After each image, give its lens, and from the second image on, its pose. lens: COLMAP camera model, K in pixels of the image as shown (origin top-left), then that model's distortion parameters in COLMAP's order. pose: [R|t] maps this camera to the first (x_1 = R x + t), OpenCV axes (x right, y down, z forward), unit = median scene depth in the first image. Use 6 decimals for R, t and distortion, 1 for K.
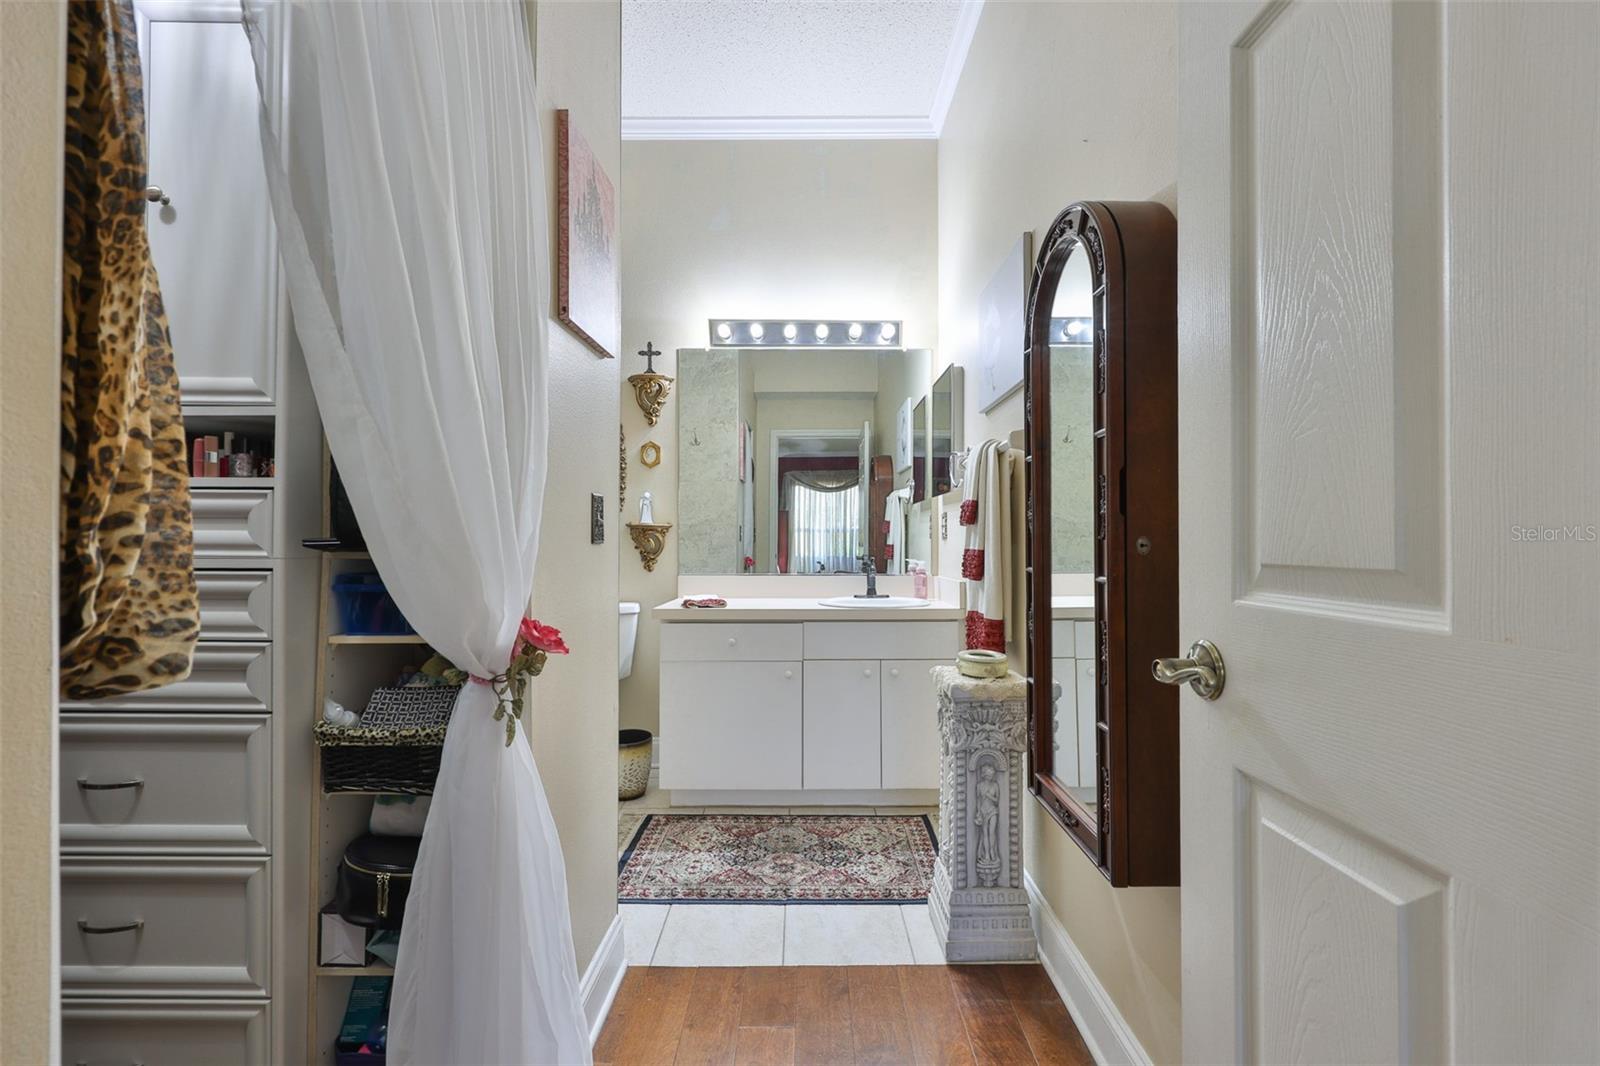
lens RADIAL K [[638.2, 0, 802.8], [0, 638.2, 533.1], [0, 0, 1]] dist [-0.001400, -0.000094]
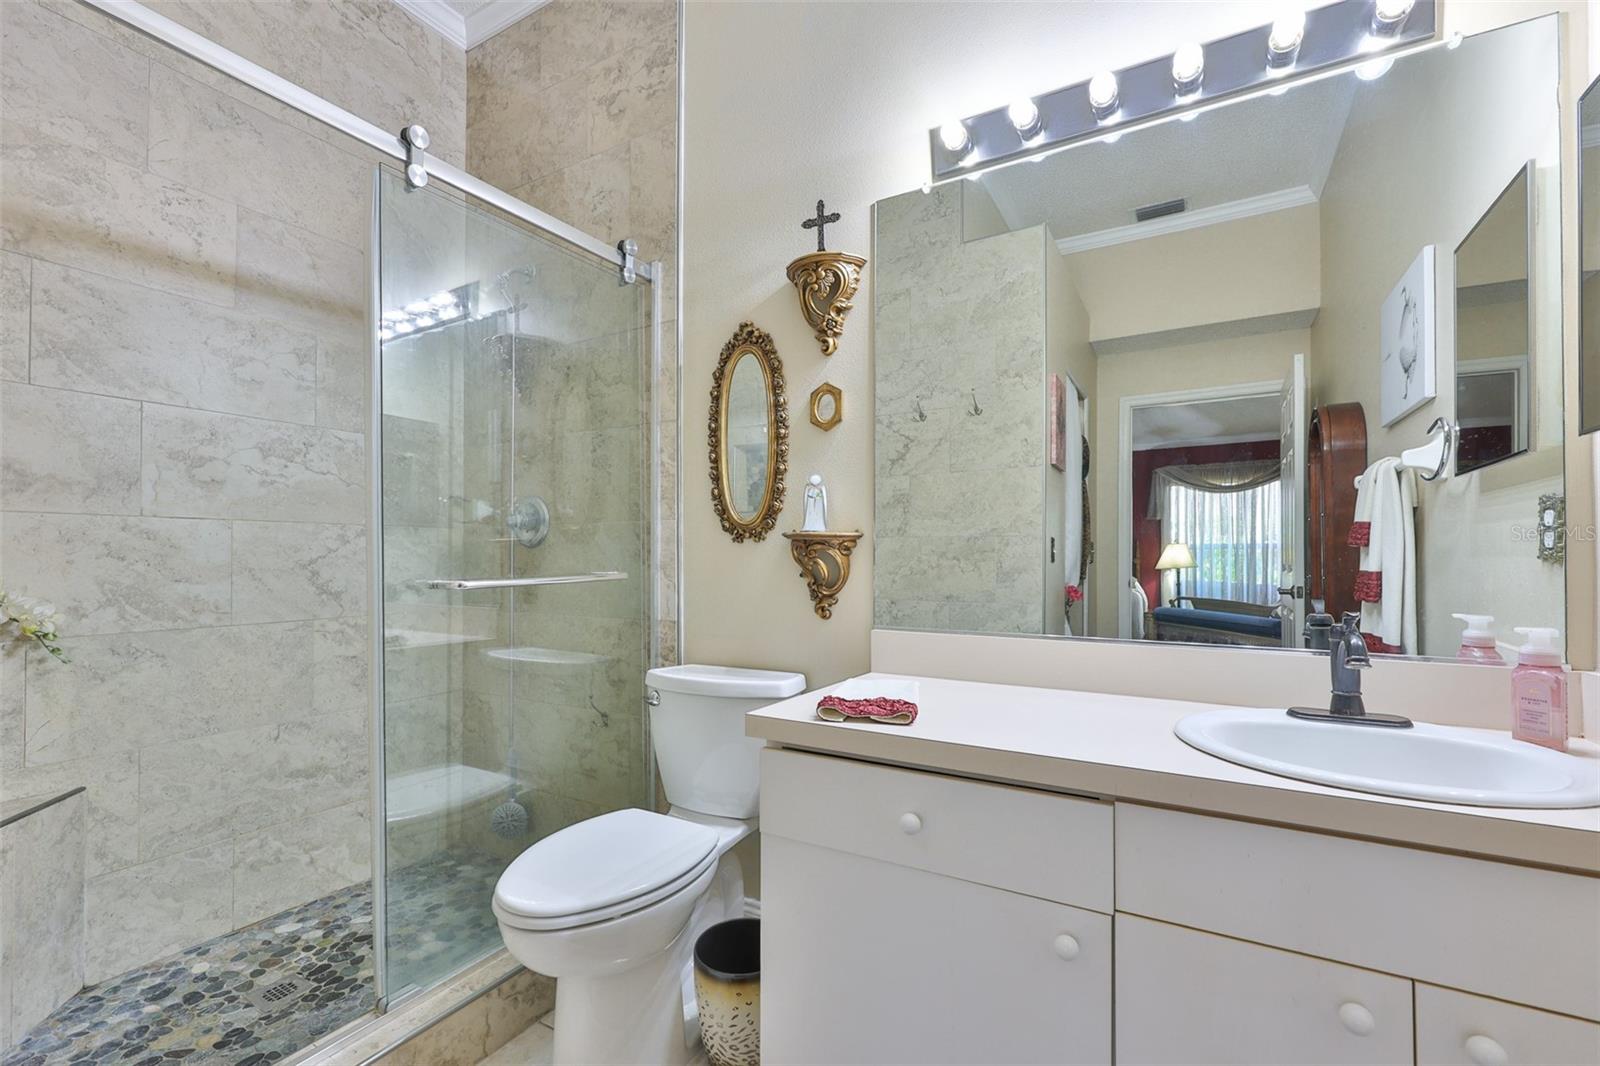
lens RADIAL K [[638.2, 0, 805.6], [0, 638.2, 551.9], [0, 0, 1]] dist [-0.001400, -0.000094]
pose [[0.855127, -0.004383, -0.518400, 0.030937], [0.004285, 0.999990, -0.001386, 0.002973], [0.518401, -0.001036, 0.855137, 0.514985]]
